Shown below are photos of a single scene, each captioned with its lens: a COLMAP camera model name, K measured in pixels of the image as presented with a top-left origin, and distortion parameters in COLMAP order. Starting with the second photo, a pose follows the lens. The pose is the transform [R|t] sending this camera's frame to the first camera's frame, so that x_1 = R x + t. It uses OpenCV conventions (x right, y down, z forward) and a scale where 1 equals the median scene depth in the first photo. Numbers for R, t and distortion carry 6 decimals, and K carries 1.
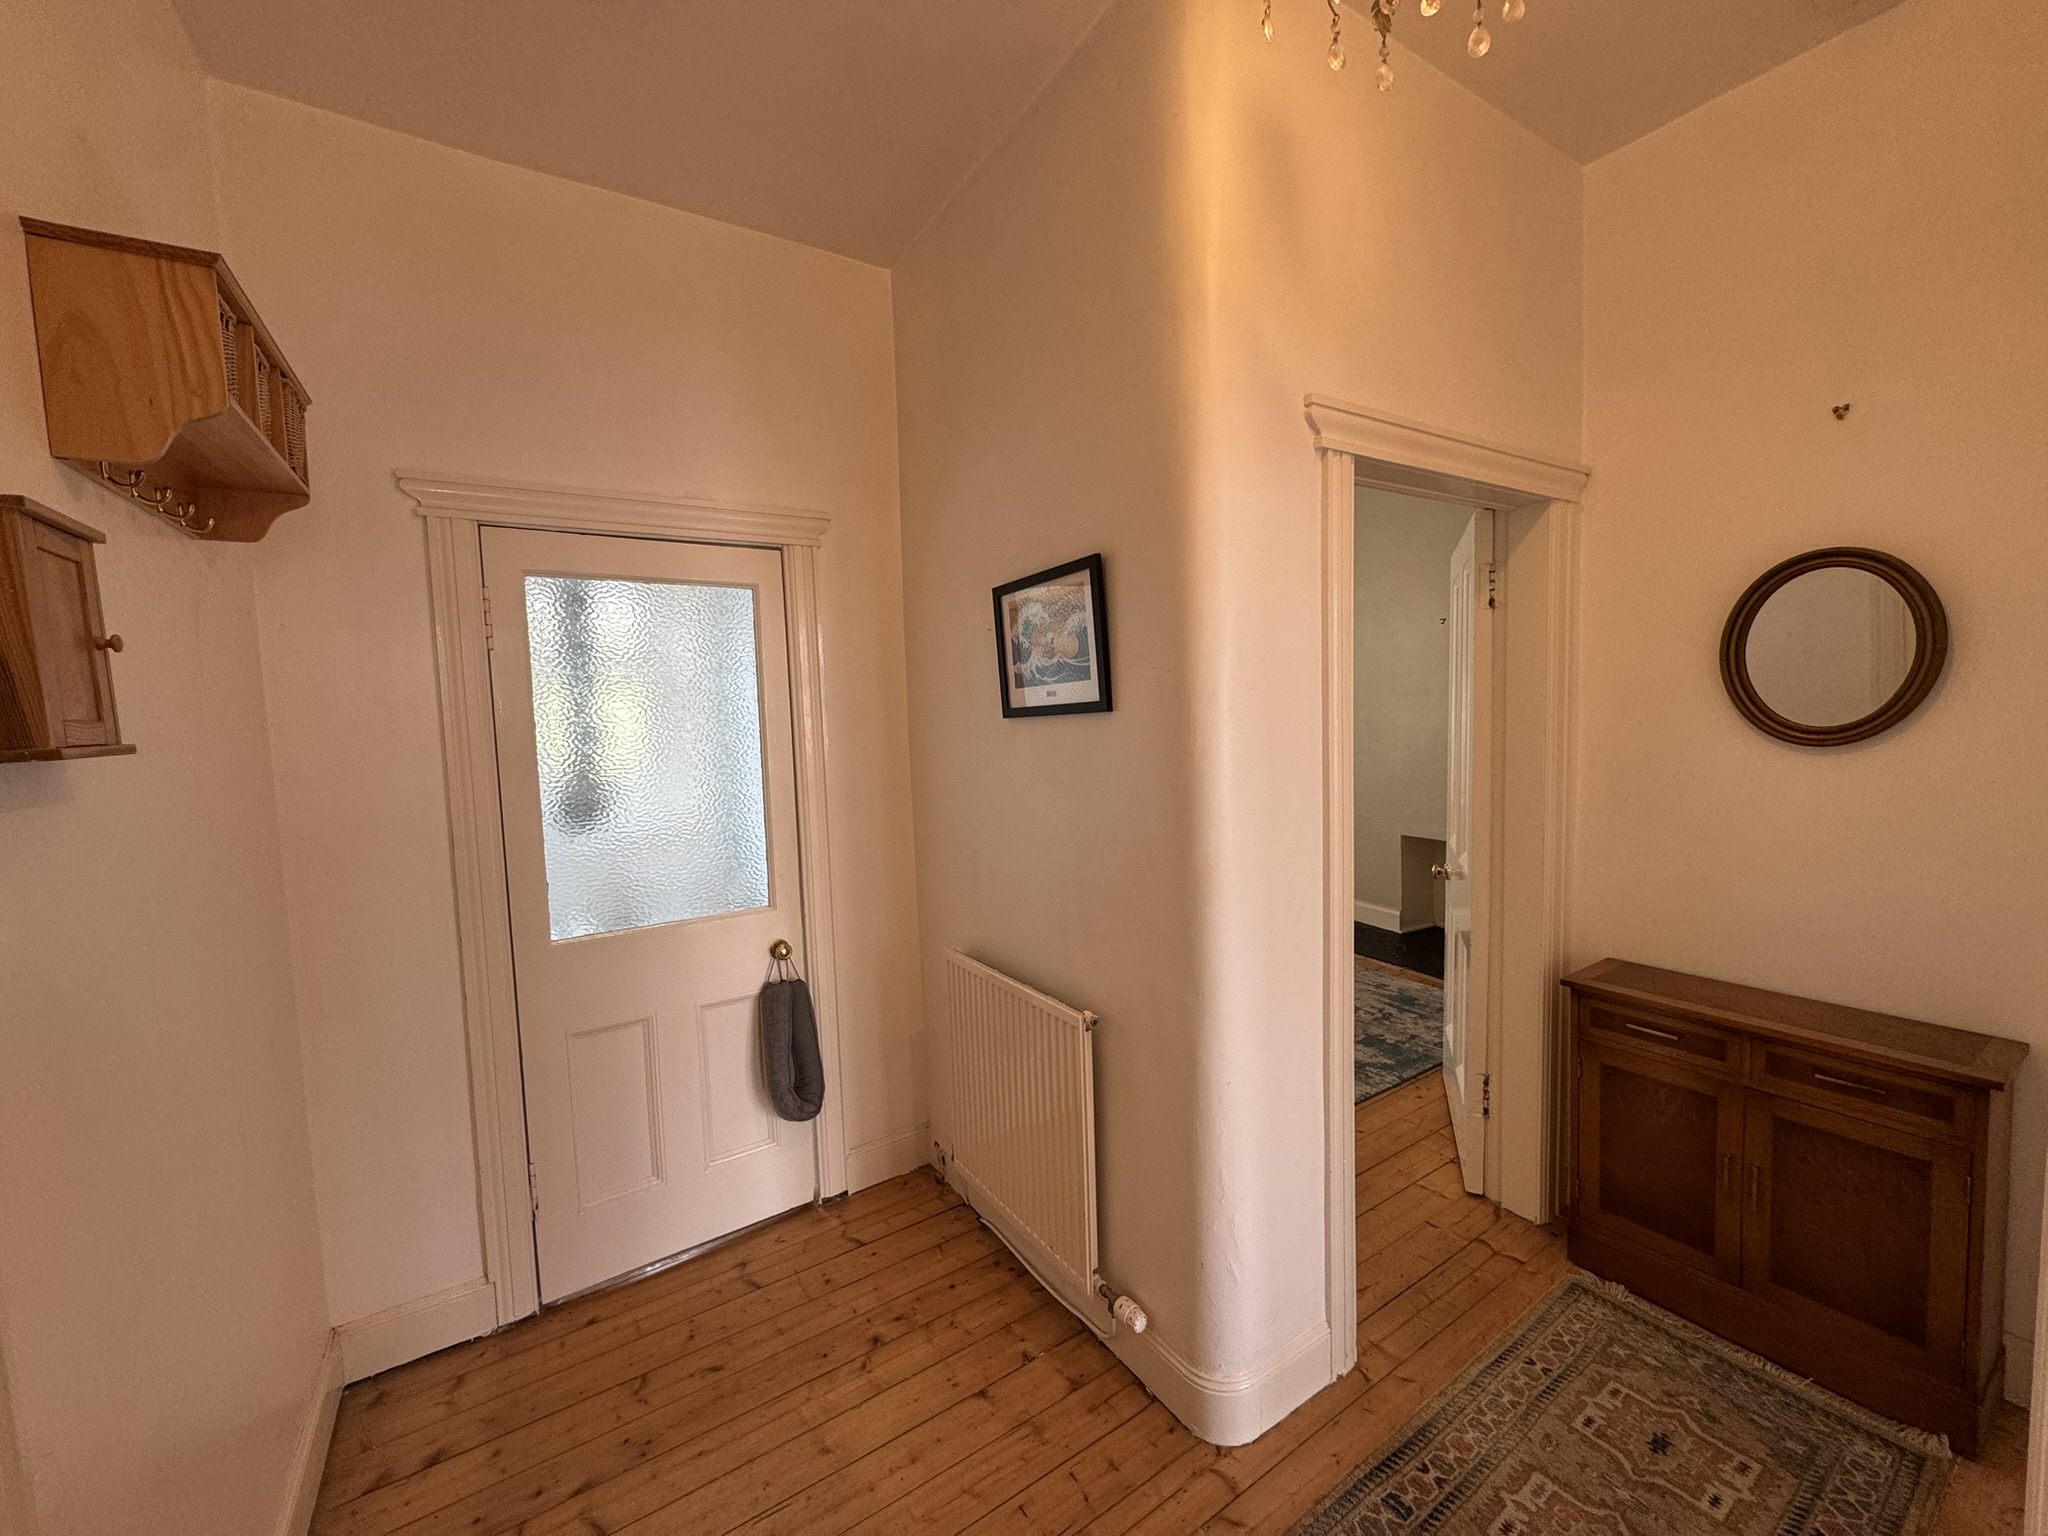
lens RADIAL K [[816.5, 0, 1036.6], [0, 816.5, 769.8], [0, 0, 1]] dist [-0.011515, -0.000246]
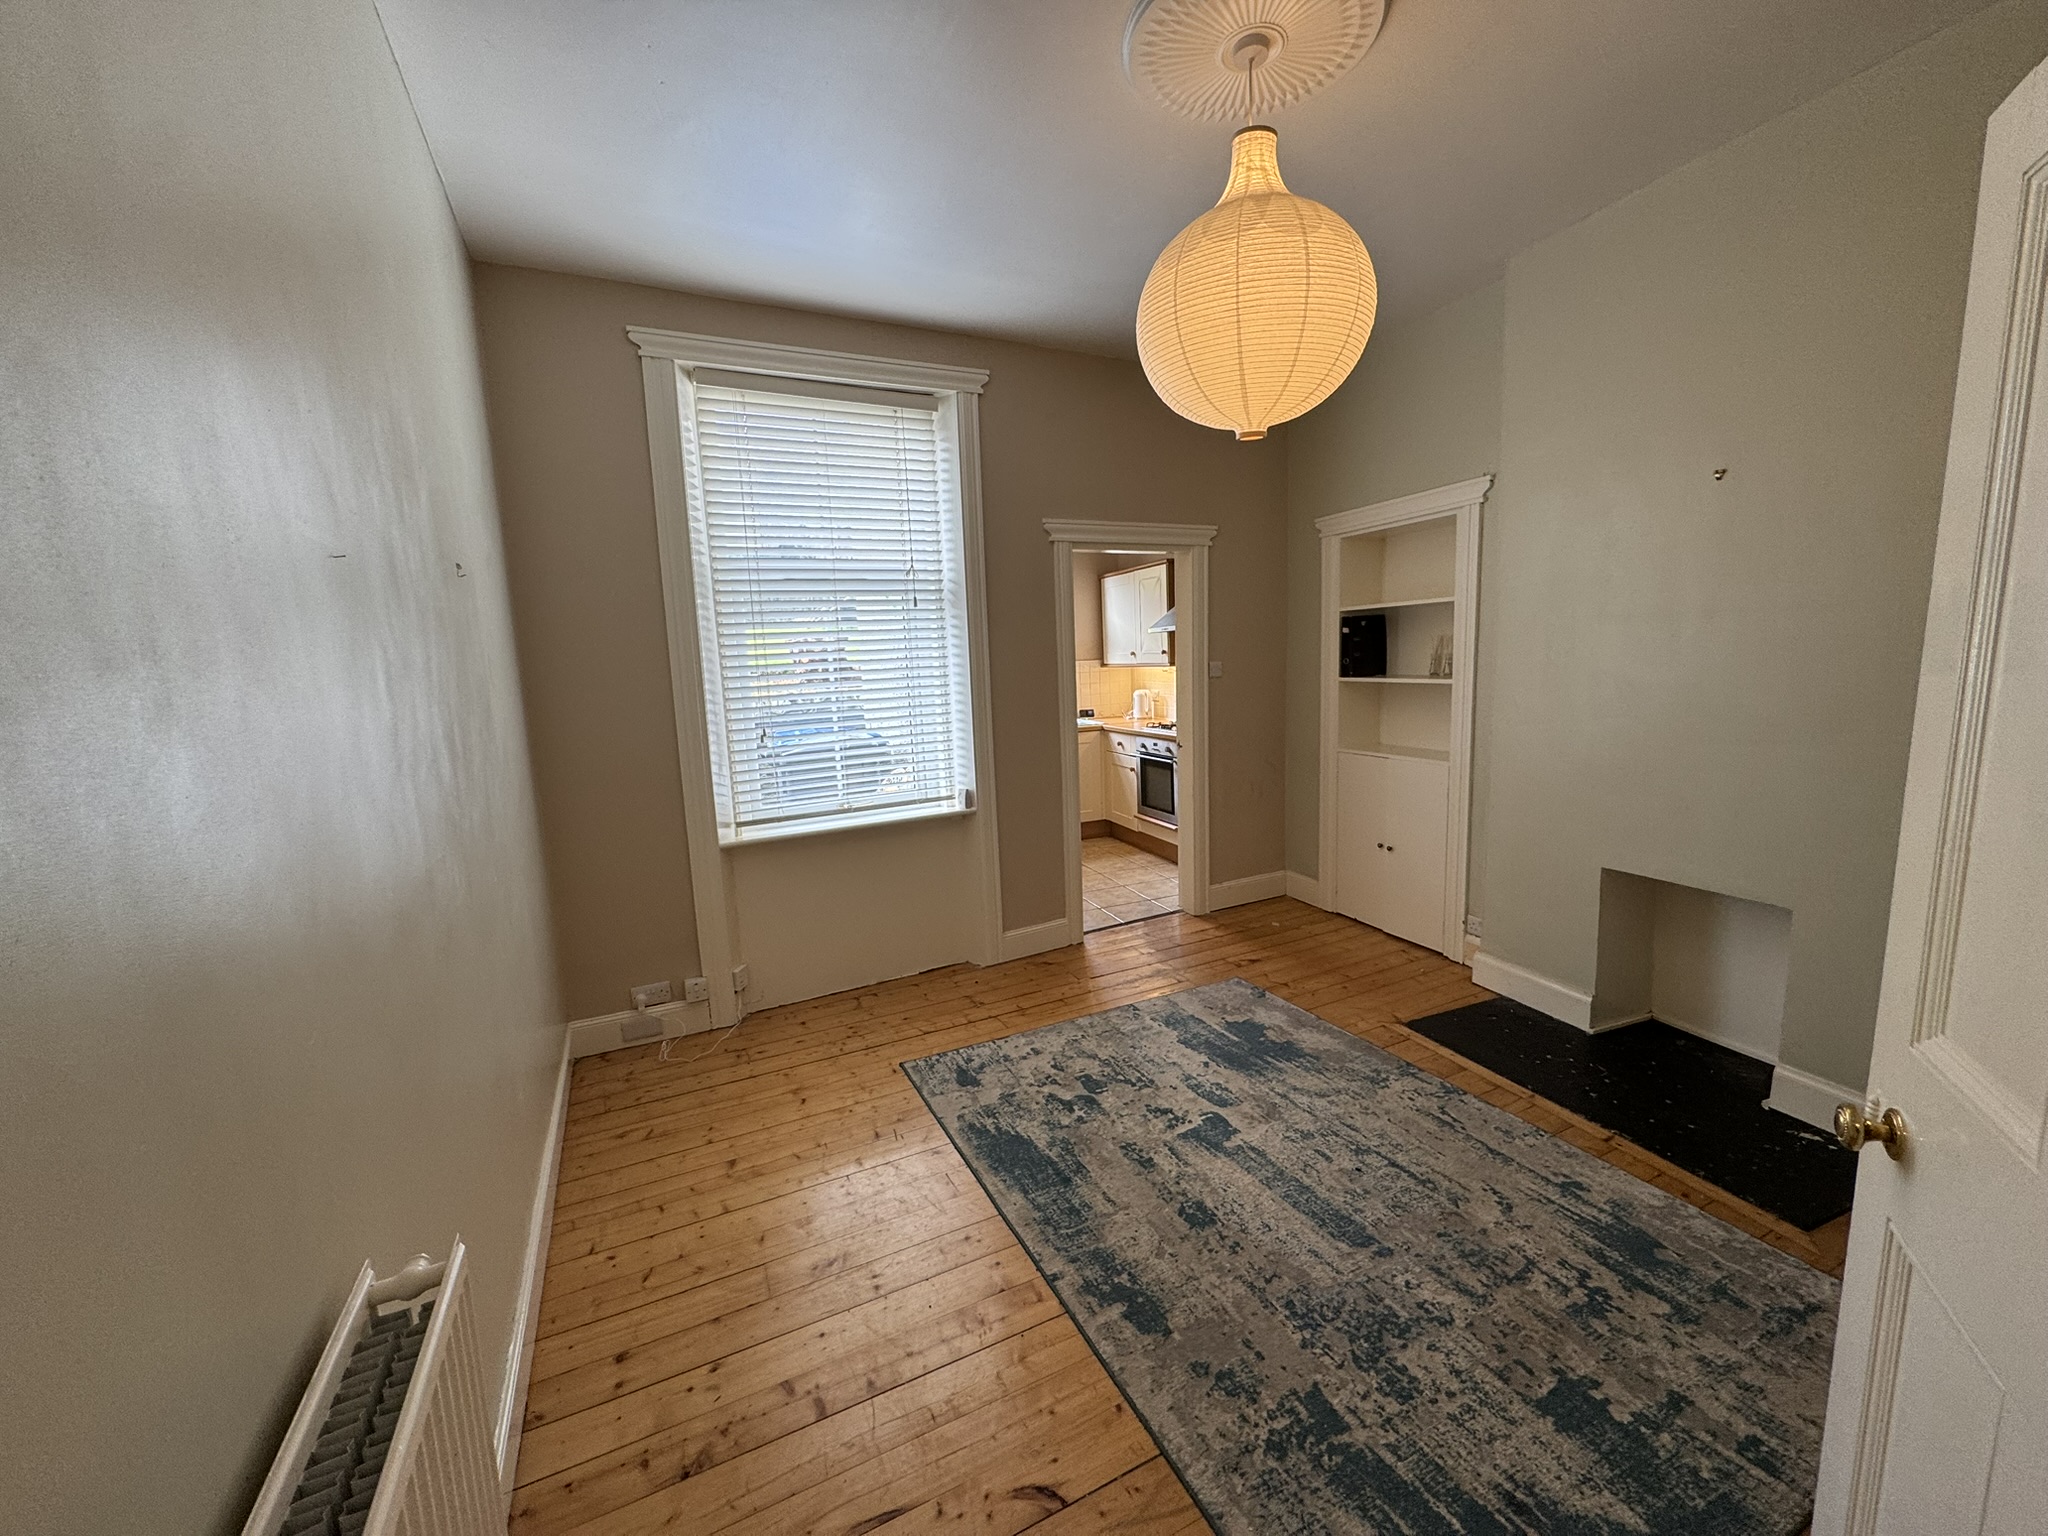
lens RADIAL K [[816.5, 0, 1023.6], [0, 816.5, 762.8], [0, 0, 1]] dist [-0.011515, -0.000246]
pose [[0.991389, 0.012959, -0.130307, 0.153275], [-0.004387, 0.997820, 0.065850, -0.035417], [0.130876, -0.064712, 0.989284, 0.499571]]
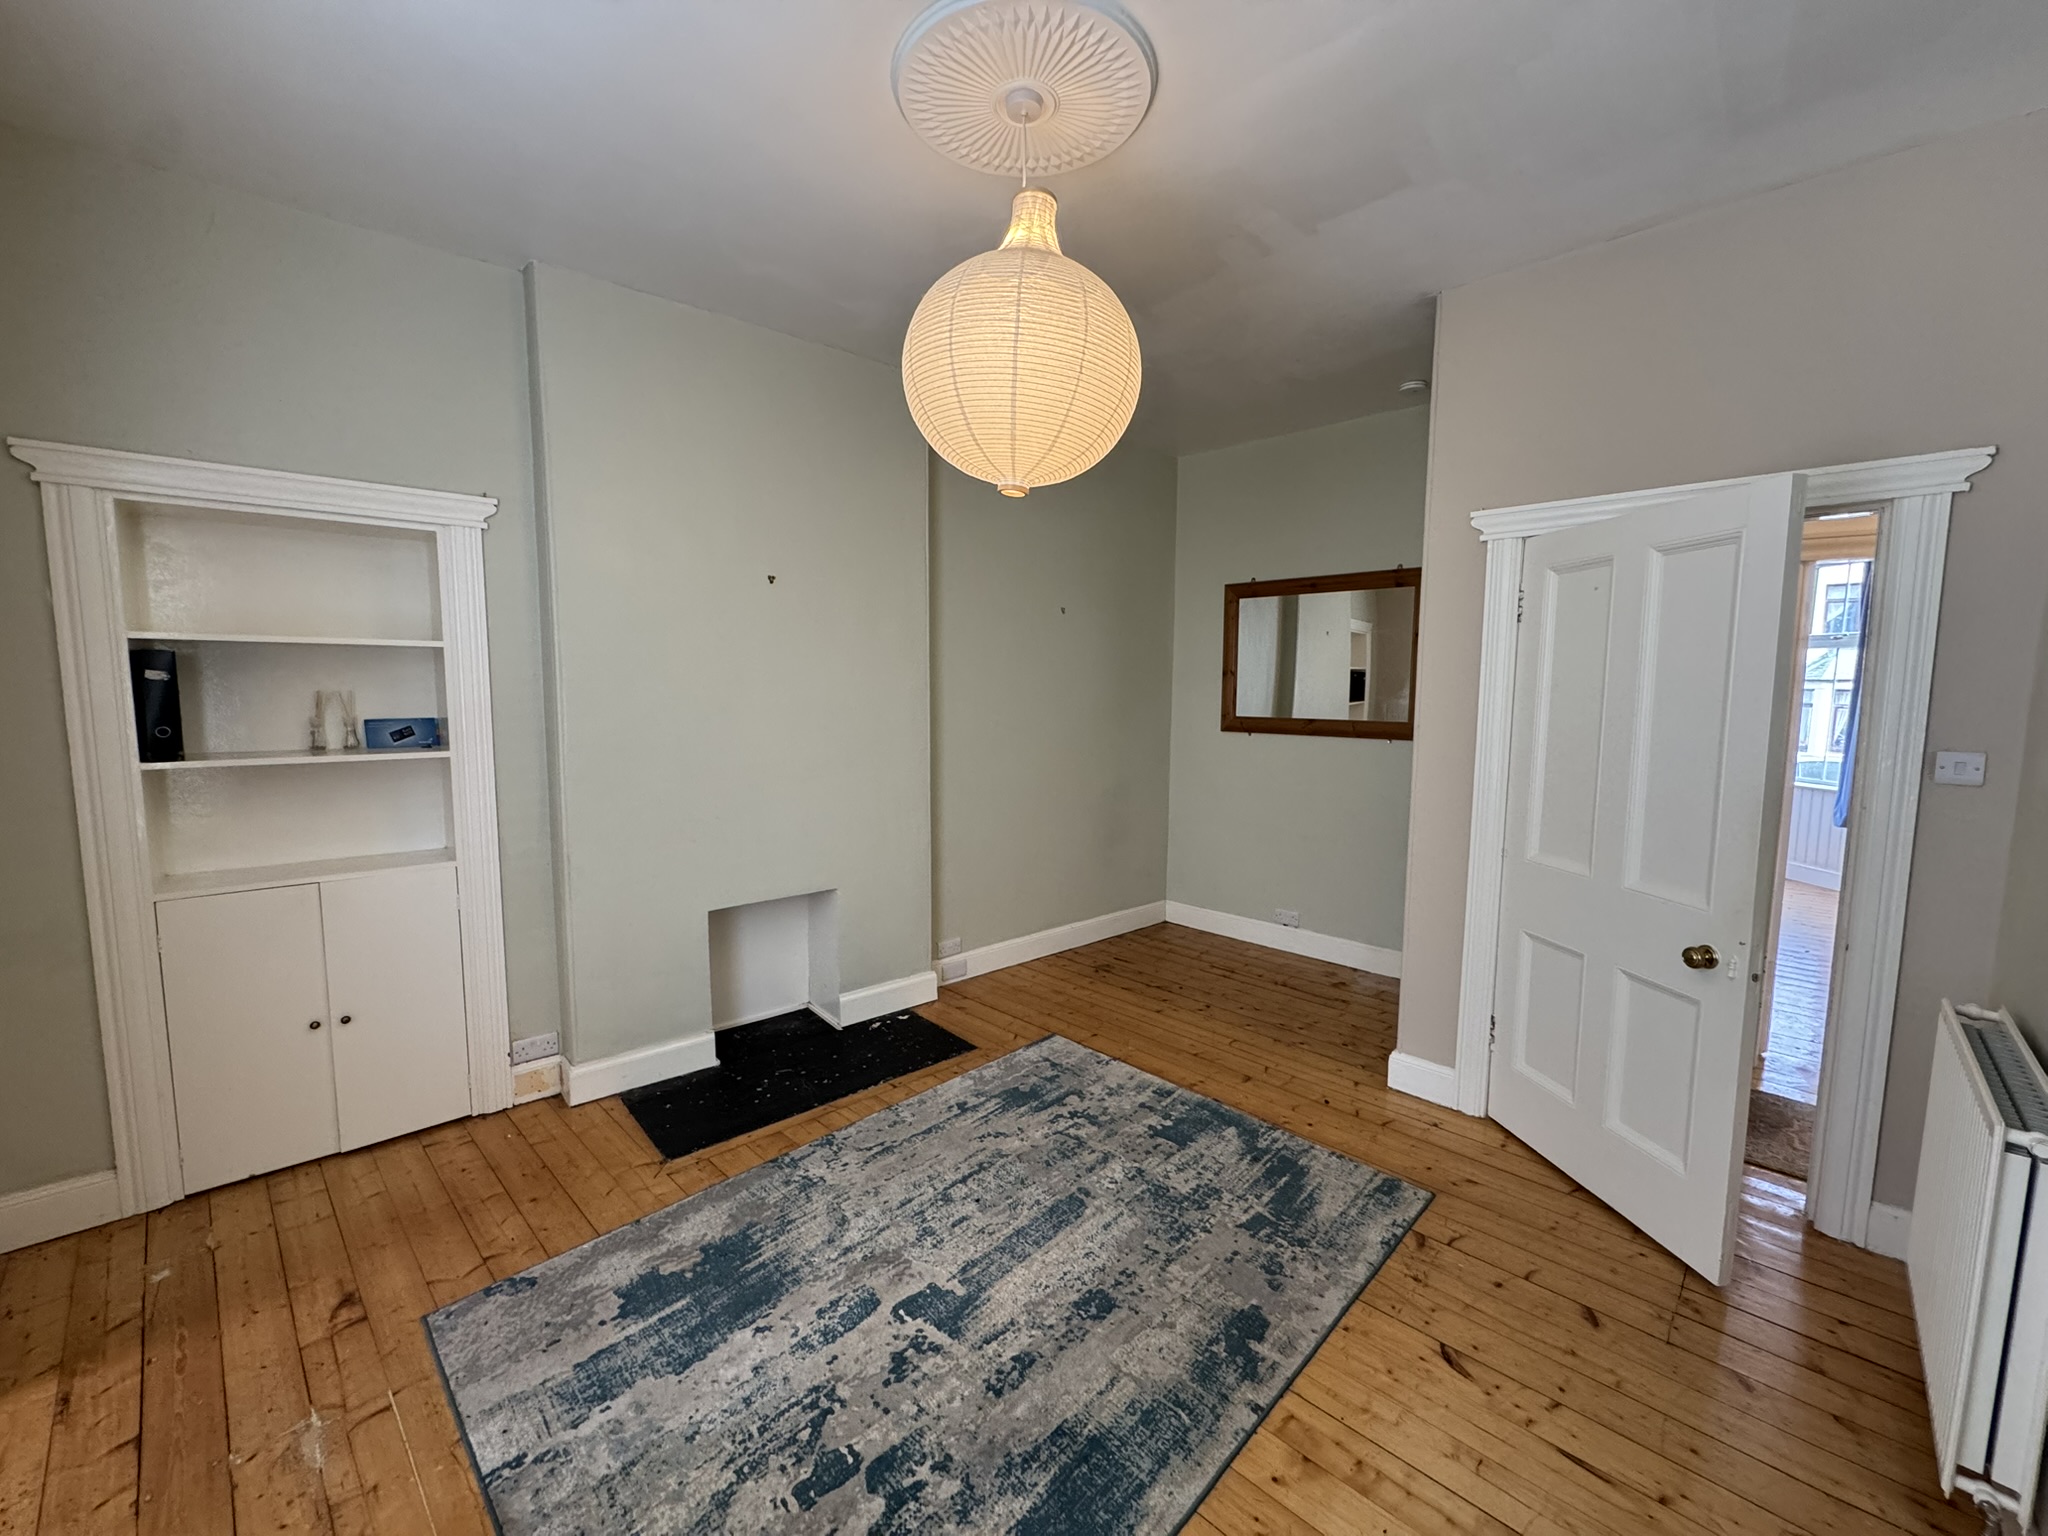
lens RADIAL K [[816.5, 0, 1022.6], [0, 816.5, 771.3], [0, 0, 1]] dist [-0.011515, -0.000246]
pose [[-0.223856, -0.072173, 0.971946, -0.254401], [0.070509, 0.993442, 0.090008, -0.080705], [-0.972068, 0.088680, -0.217299, 1.148800]]
